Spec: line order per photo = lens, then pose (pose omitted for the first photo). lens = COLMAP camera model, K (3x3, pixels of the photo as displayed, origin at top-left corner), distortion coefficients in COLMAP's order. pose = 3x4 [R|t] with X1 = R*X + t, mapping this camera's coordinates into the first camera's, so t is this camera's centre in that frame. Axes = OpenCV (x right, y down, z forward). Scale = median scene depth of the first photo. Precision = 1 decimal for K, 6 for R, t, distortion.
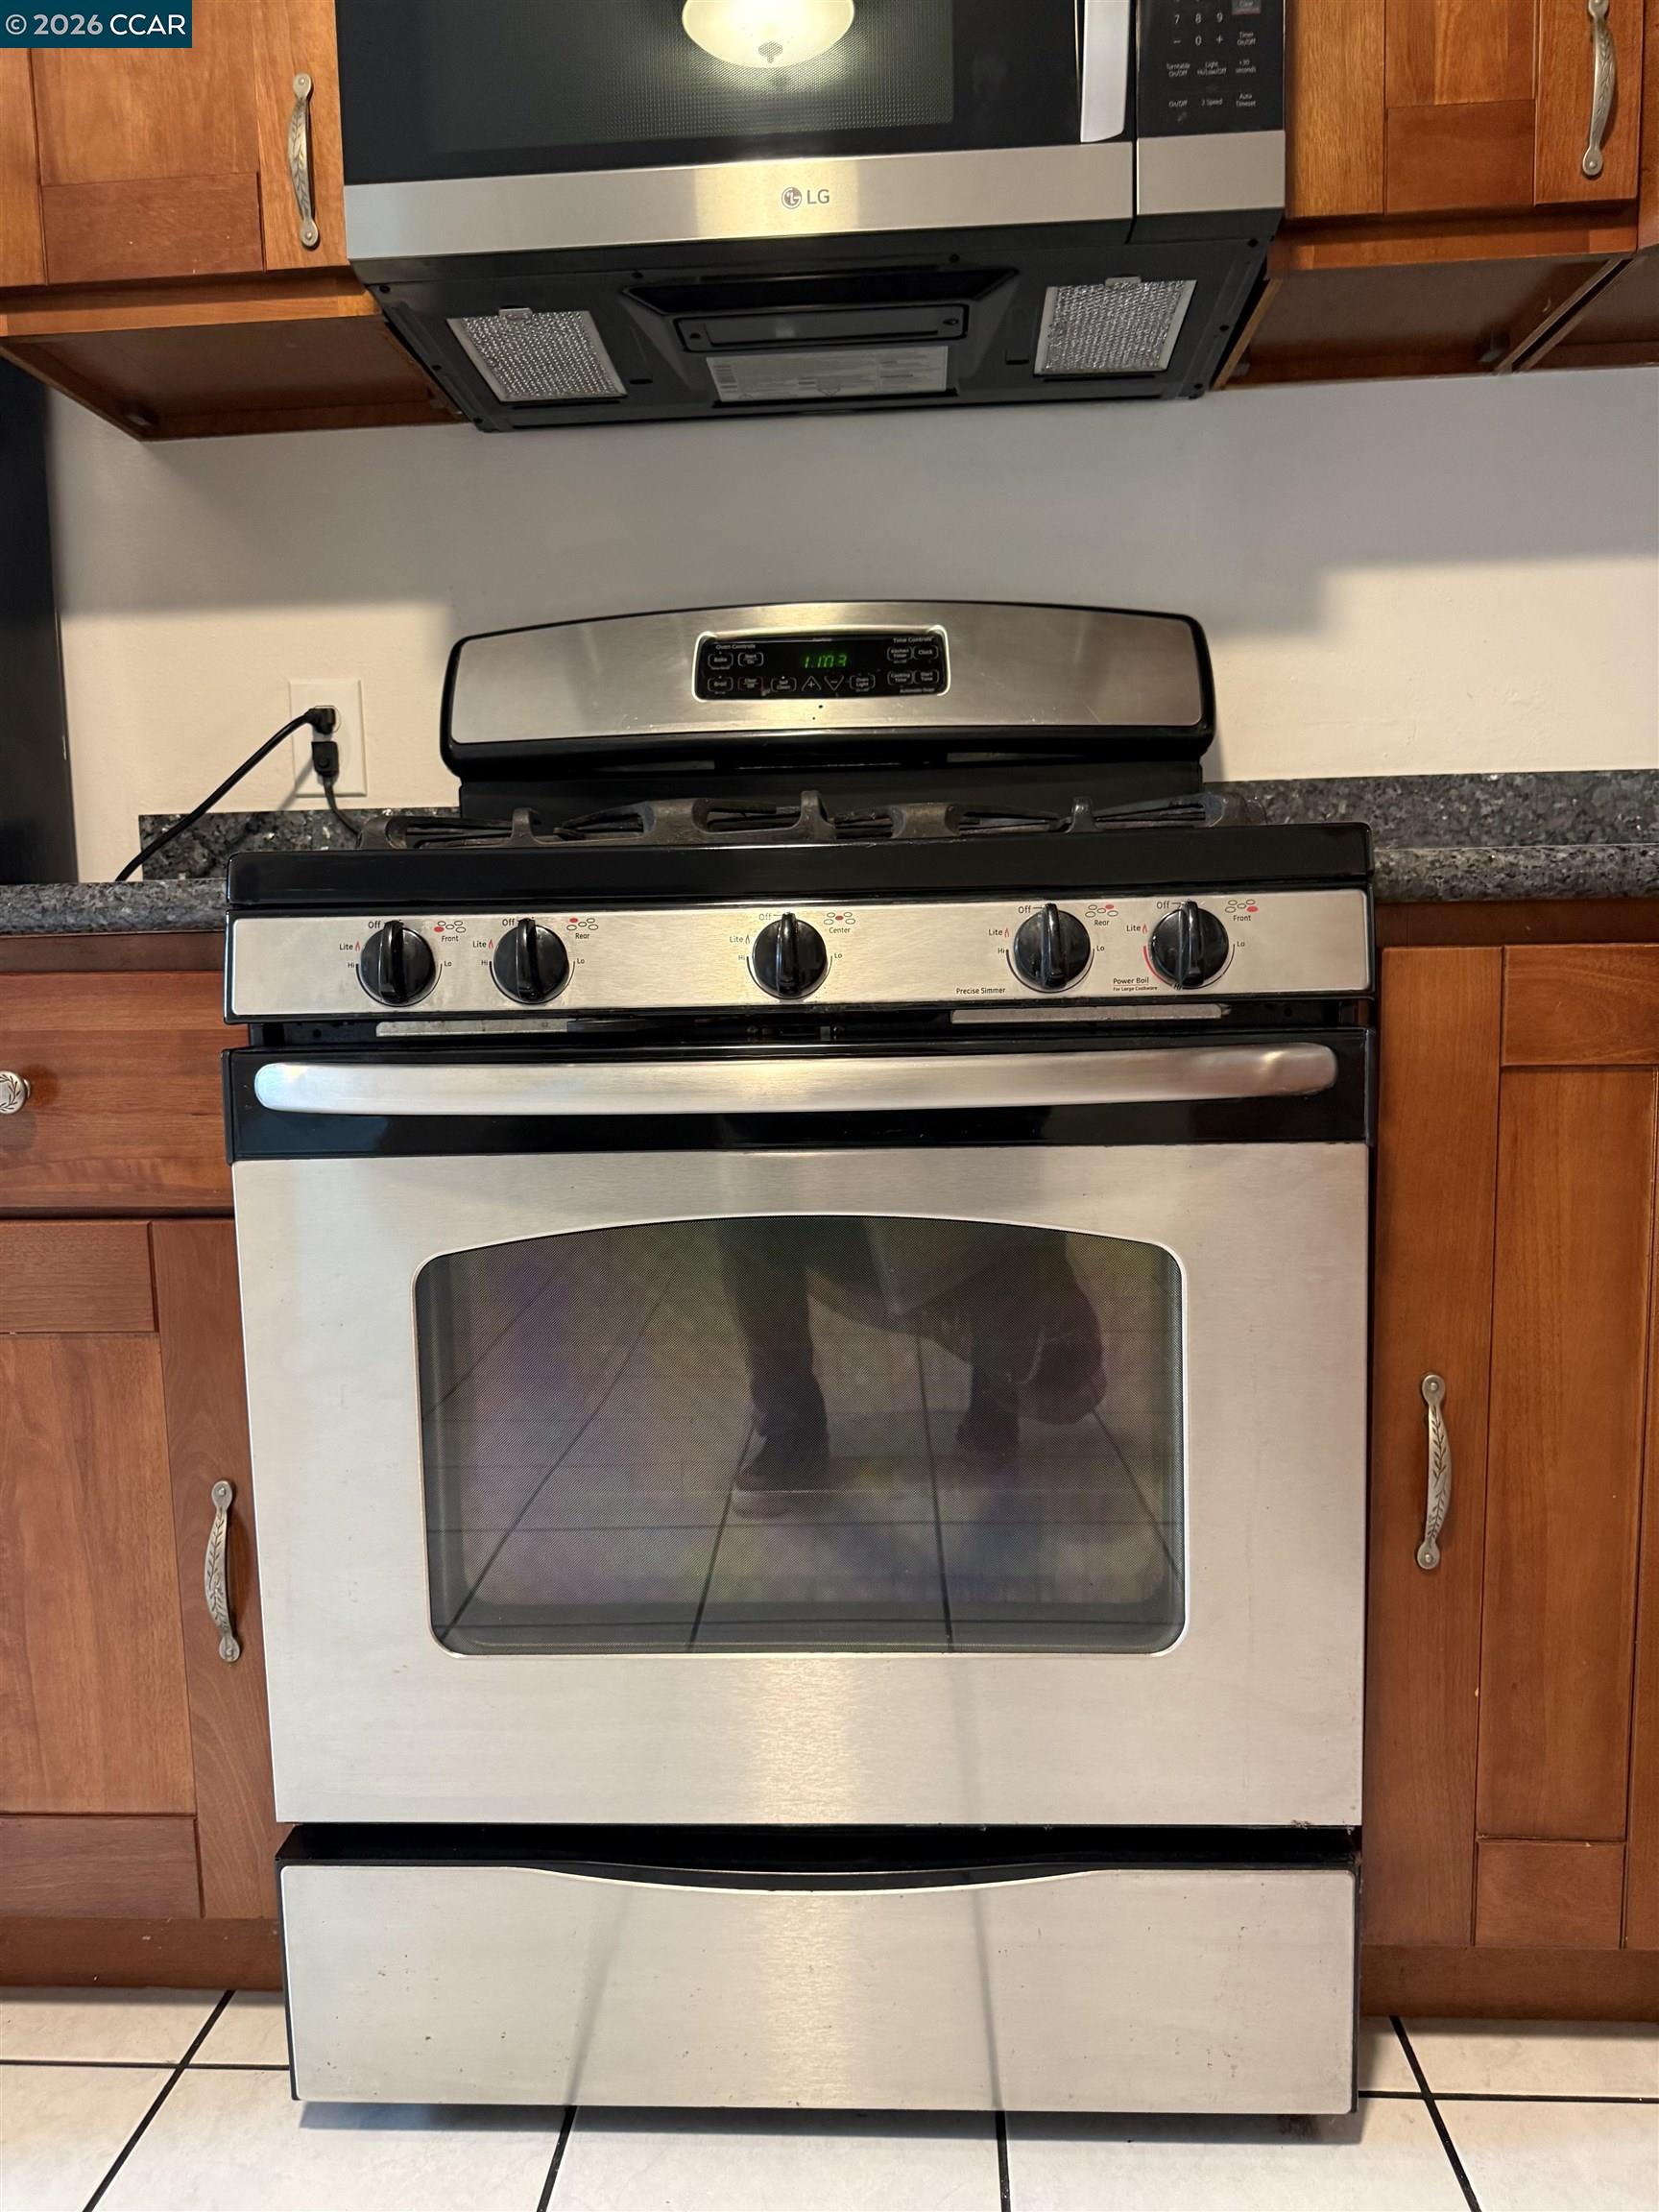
lens RADIAL K [[1577.5, 0, 807.1], [0, 1577.5, 1110.1], [0, 0, 1]] dist [0.041605, -0.068306]
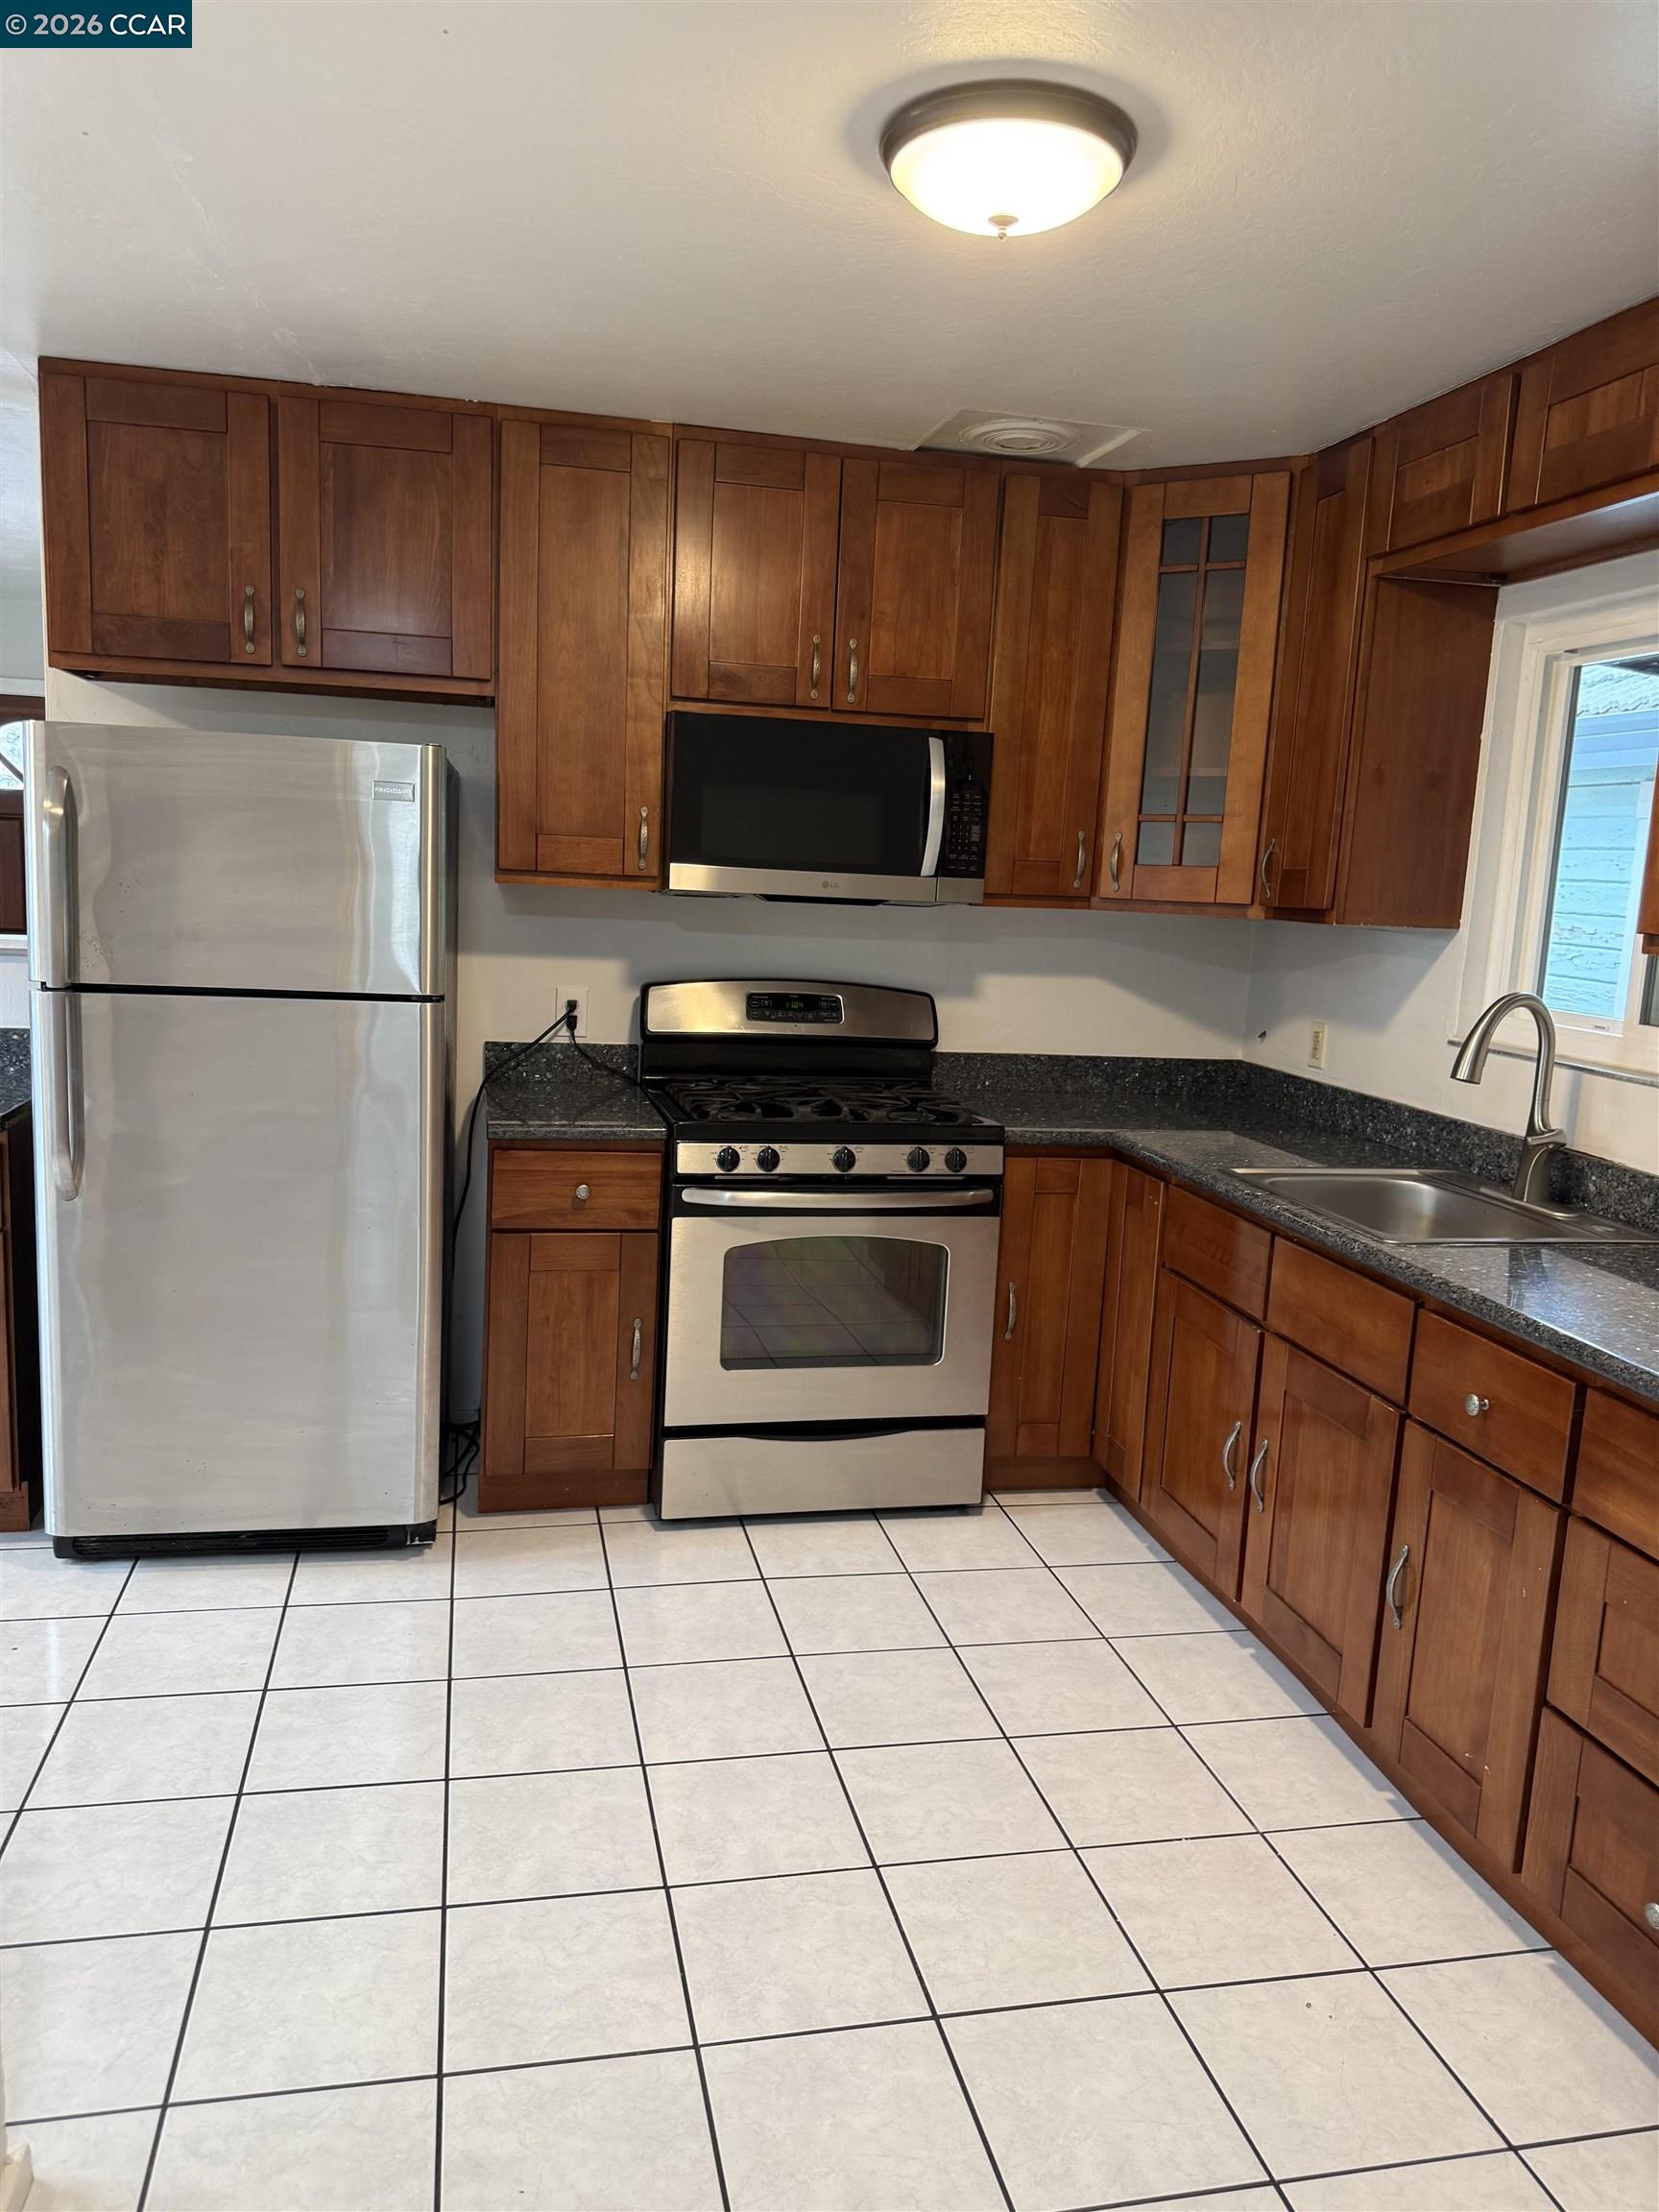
lens RADIAL K [[1547.8, 0, 819.5], [0, 1547.8, 1109.8], [0, 0, 1]] dist [0.114500, -0.178288]
pose [[0.957440, 0.028049, 0.287266, -0.942923], [-0.041575, 0.998290, 0.041095, -0.313032], [-0.285623, -0.051290, 0.956969, -1.993298]]
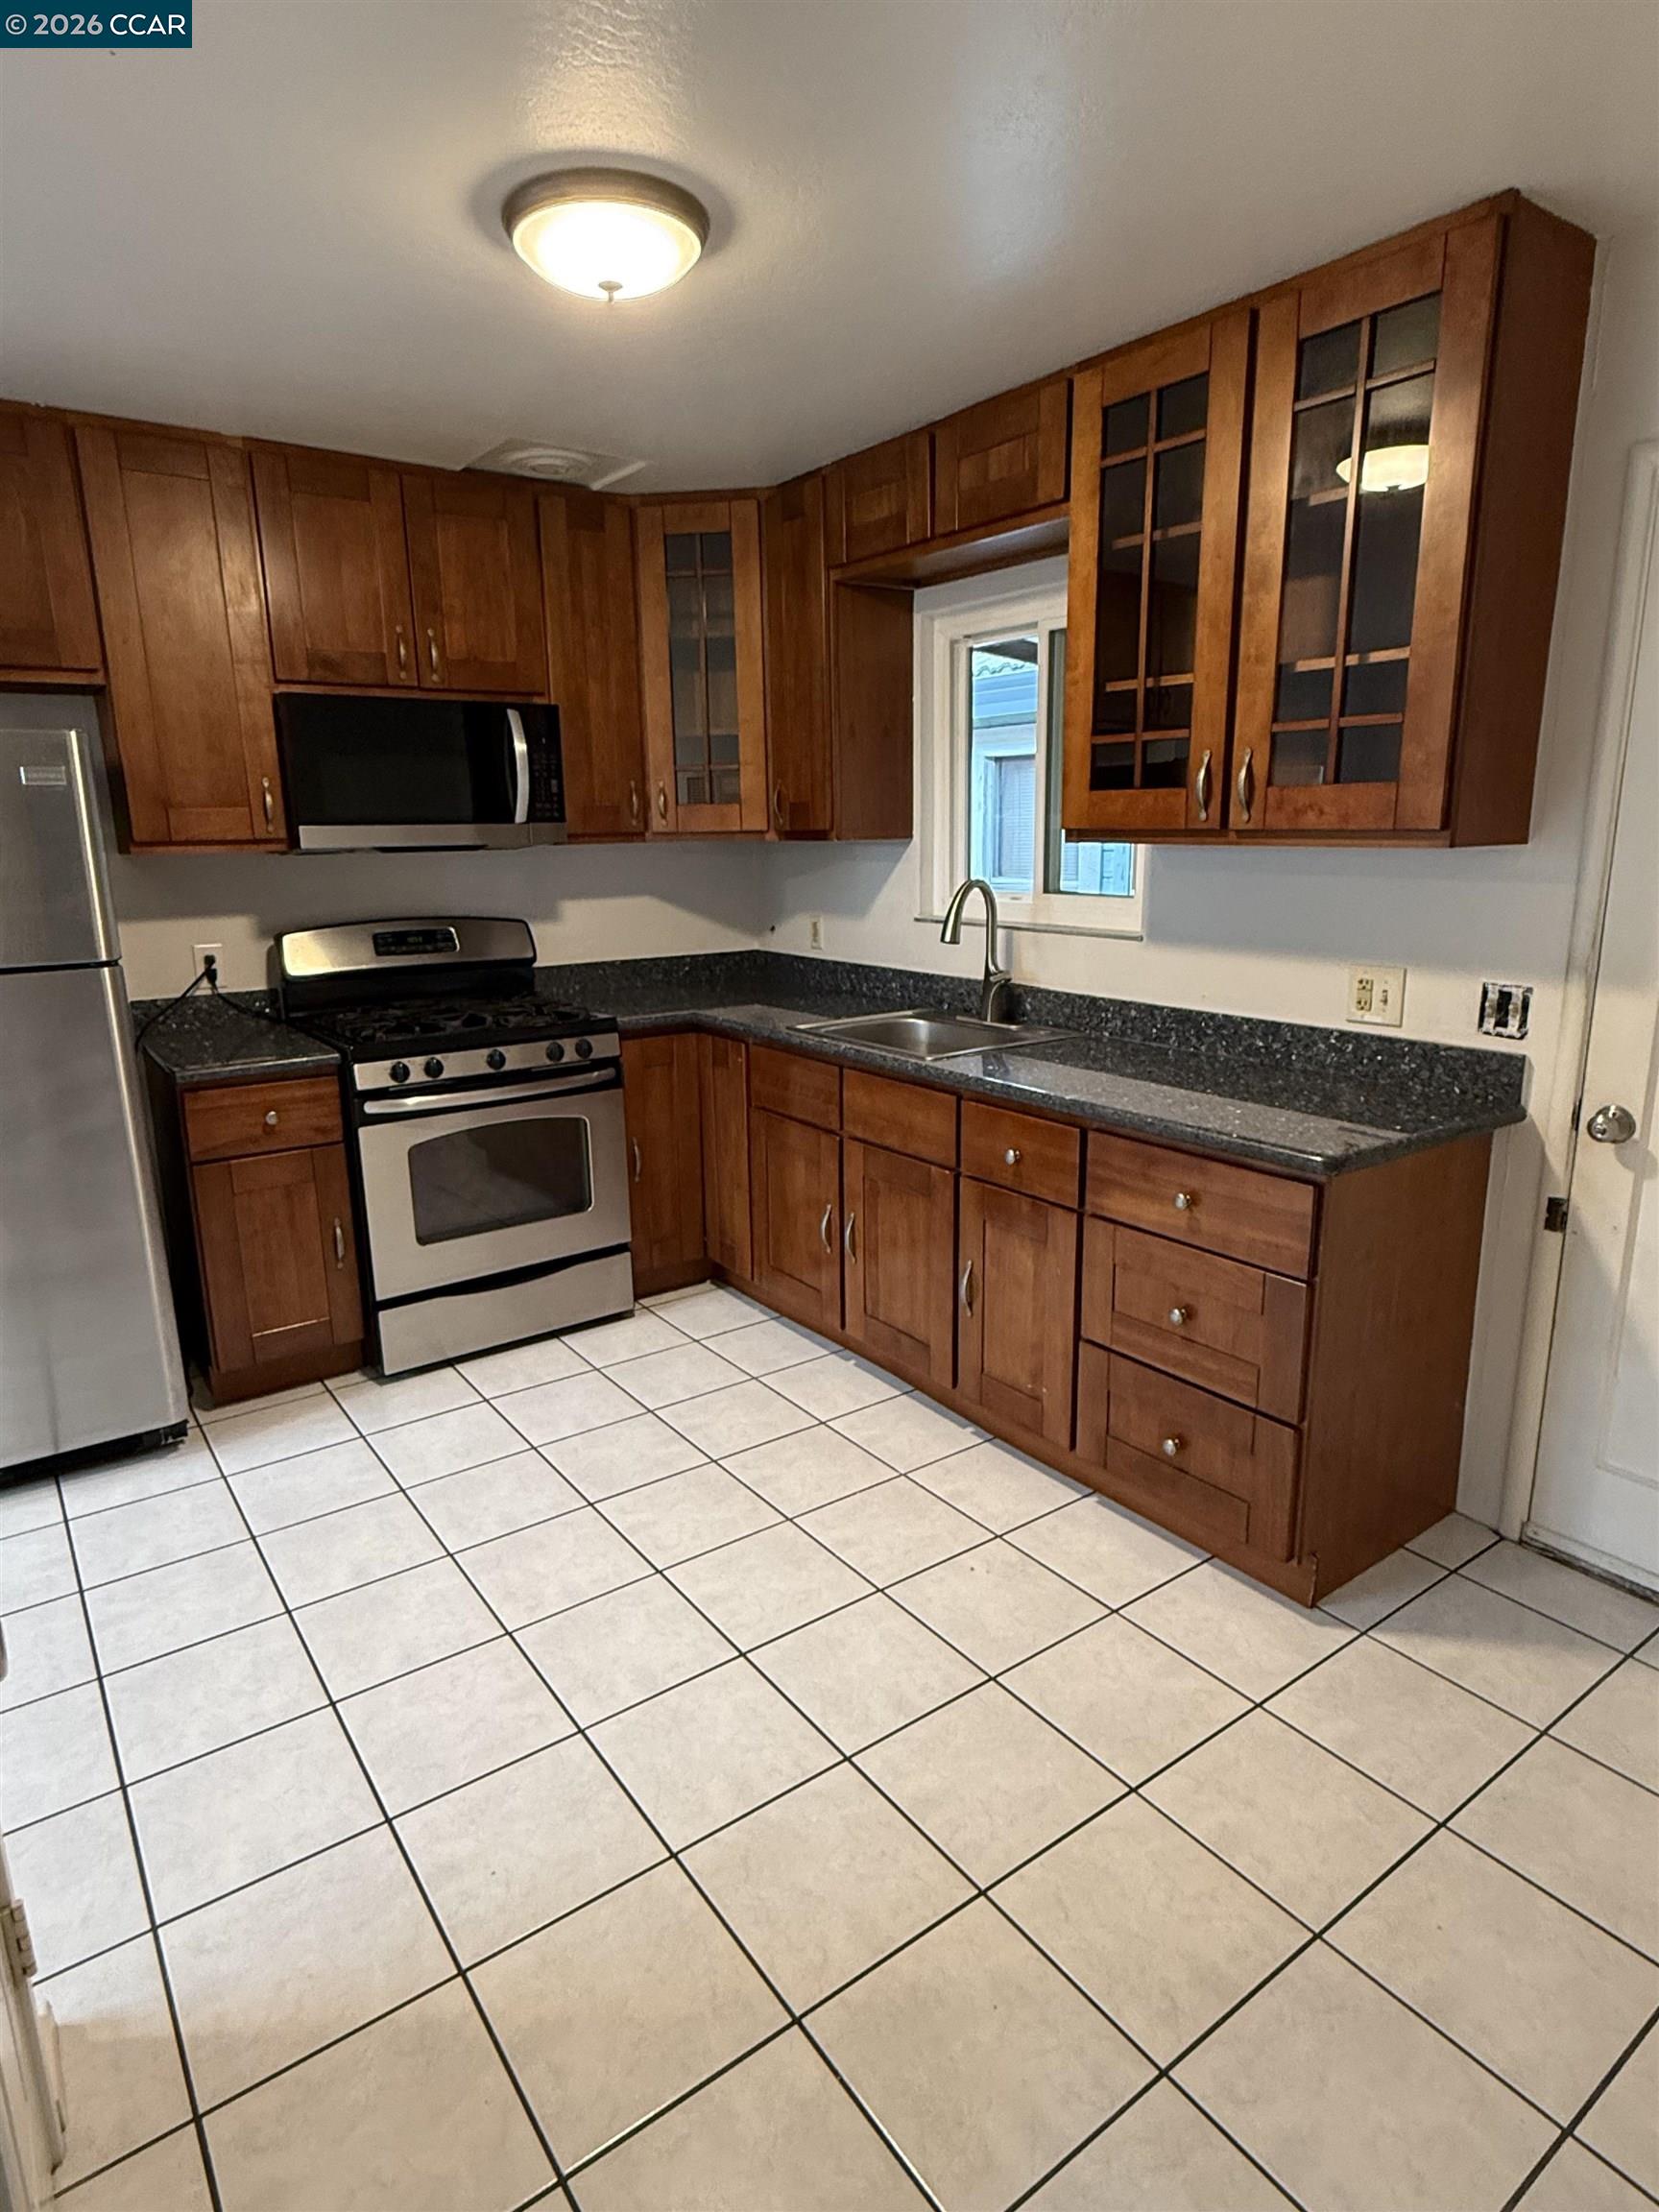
lens RADIAL K [[1225.7, 0, 822.7], [0, 1225.7, 1100.4], [0, 0, 1]] dist [0.001461, -0.001391]
pose [[0.770726, -0.127470, 0.624286, -1.271856], [0.067761, 0.990625, 0.118616, -0.292743], [-0.633553, -0.049119, 0.772138, -1.883624]]
